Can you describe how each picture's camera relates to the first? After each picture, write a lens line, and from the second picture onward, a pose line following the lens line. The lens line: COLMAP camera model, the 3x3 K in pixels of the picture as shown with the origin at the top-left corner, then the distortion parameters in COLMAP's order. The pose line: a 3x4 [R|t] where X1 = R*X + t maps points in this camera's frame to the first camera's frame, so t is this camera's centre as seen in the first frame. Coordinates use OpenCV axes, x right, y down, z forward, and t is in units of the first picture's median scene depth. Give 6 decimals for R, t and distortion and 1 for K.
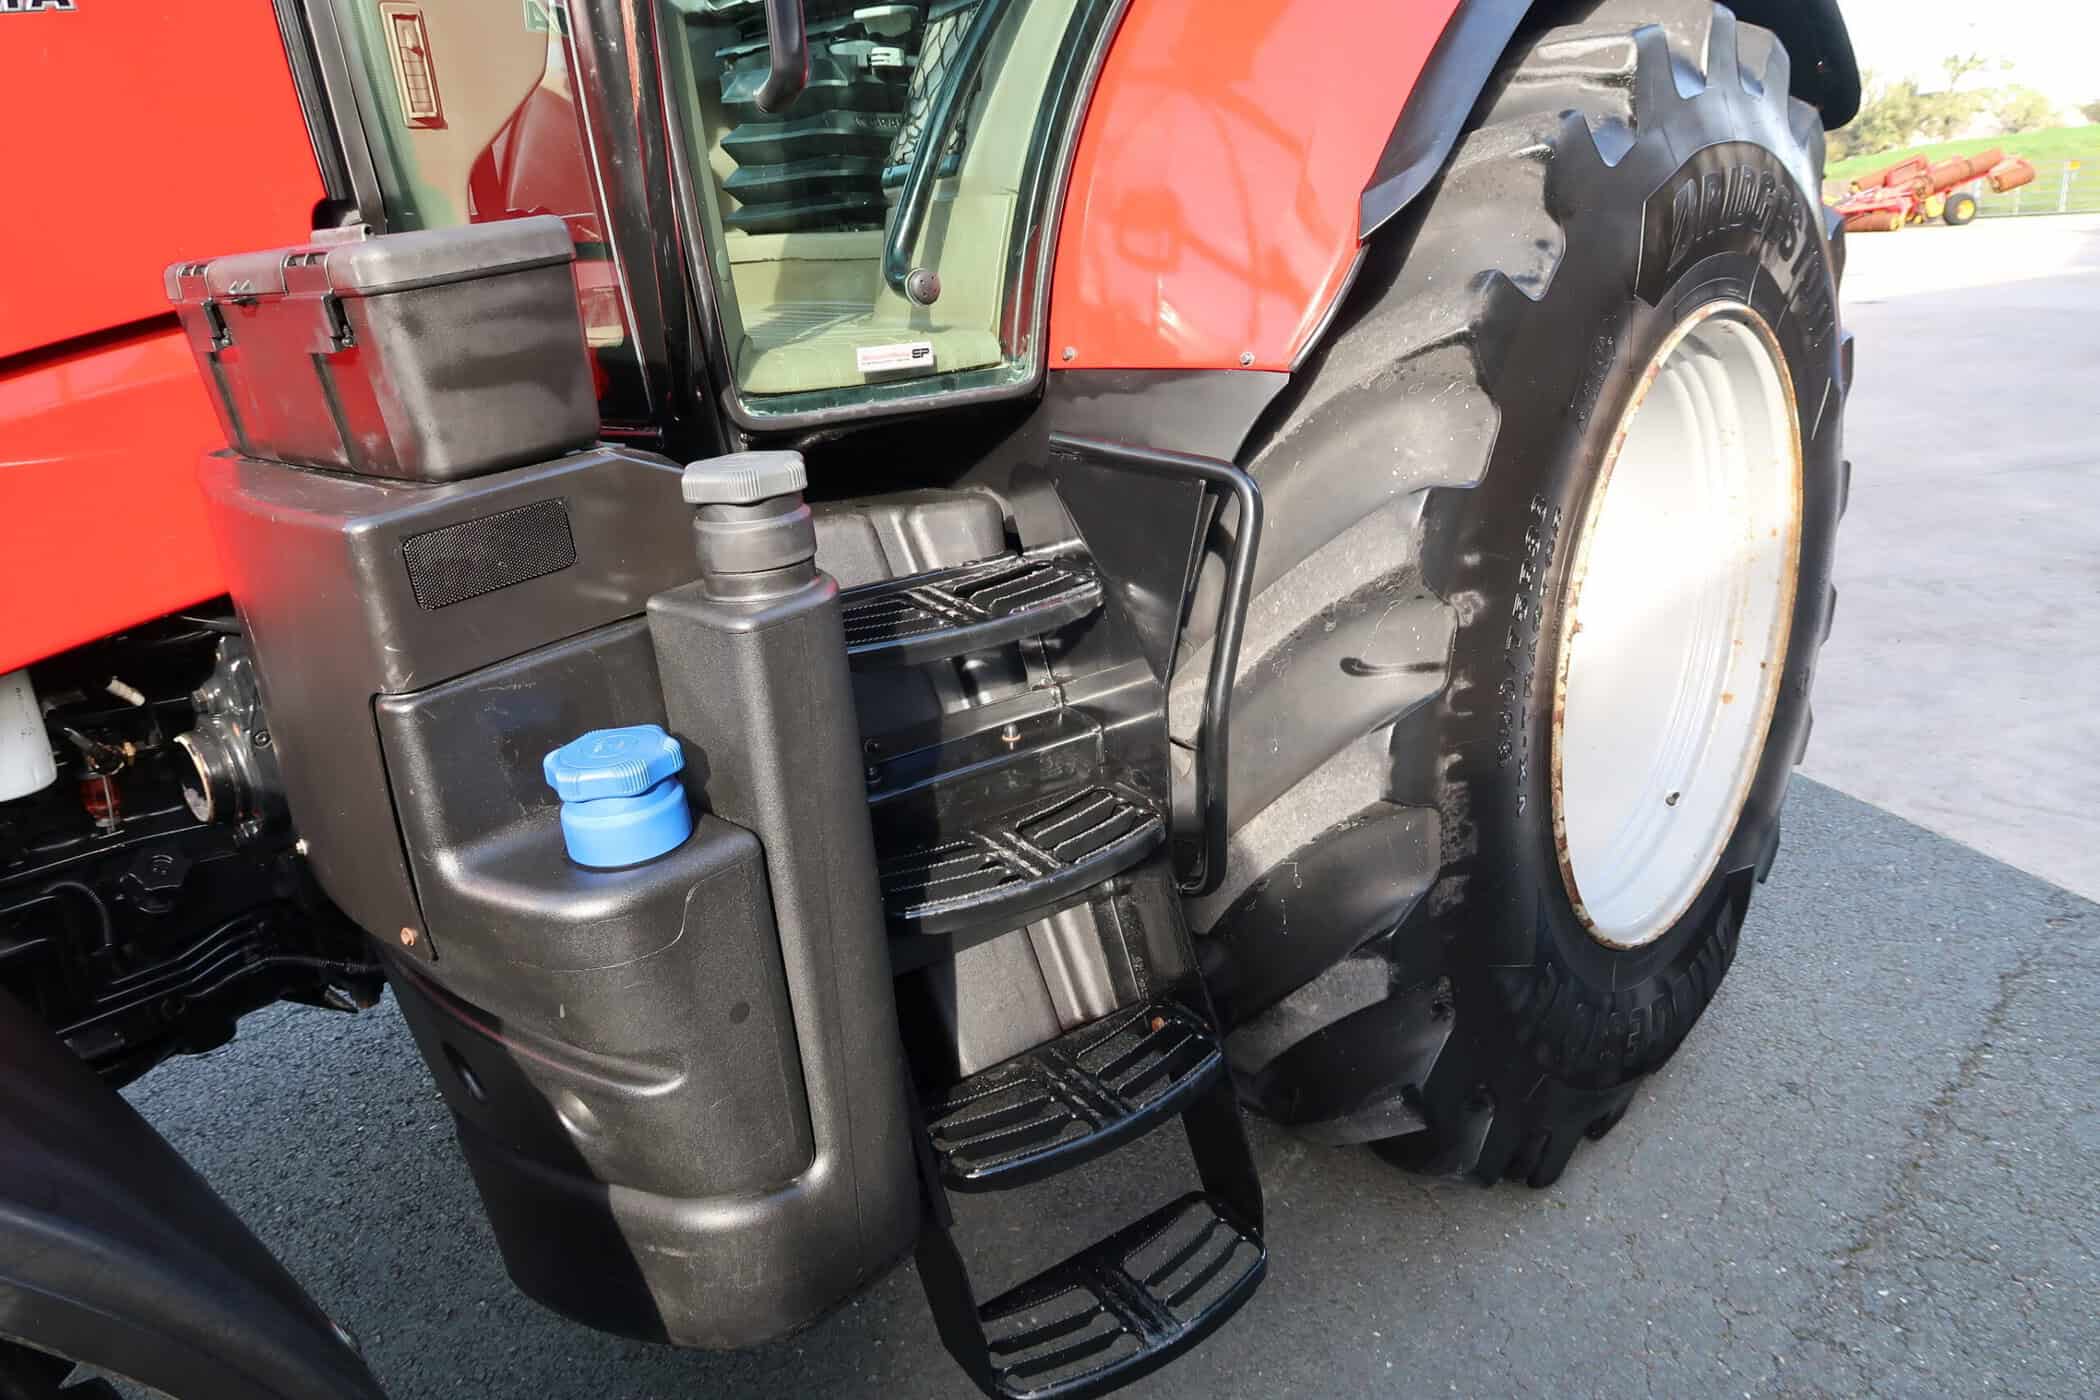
lens RADIAL K [[1443.1, 0, 1040.5], [0, 1443.1, 700.4], [0, 0, 1]] dist [-0.020244, 0.005012]
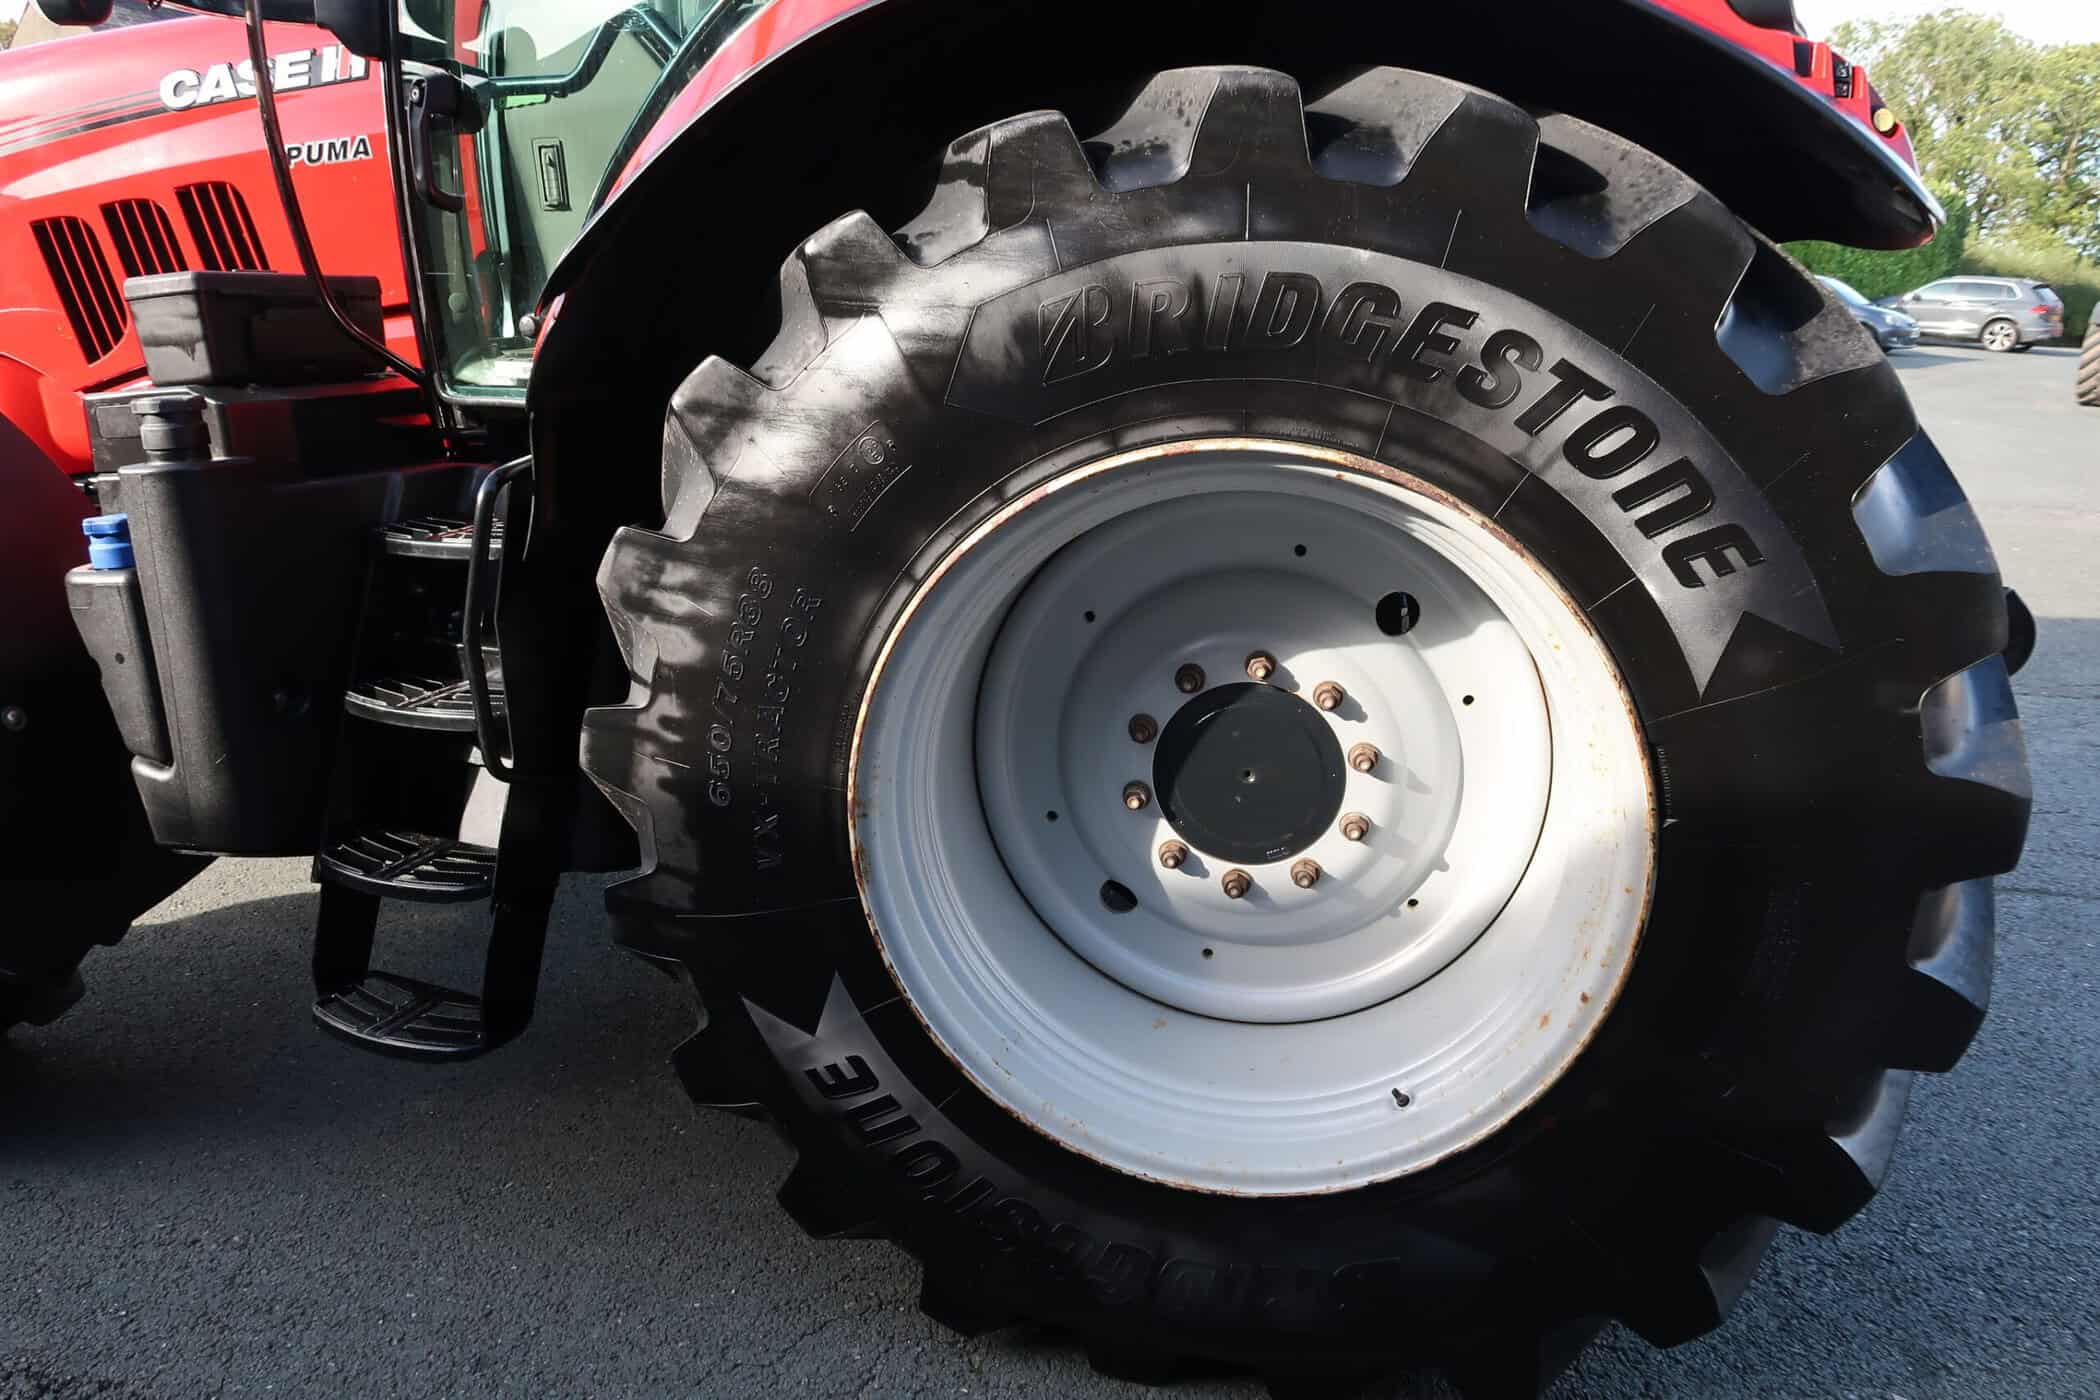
lens RADIAL K [[1443.1, 0, 1049.1], [0, 1443.1, 699.7], [0, 0, 1]] dist [-0.020244, 0.005012]
pose [[0.507086, 0.295807, -0.809544, 1.420227], [-0.305293, 0.940009, 0.152248, -0.296659], [0.806015, 0.169945, 0.566973, 0.616181]]
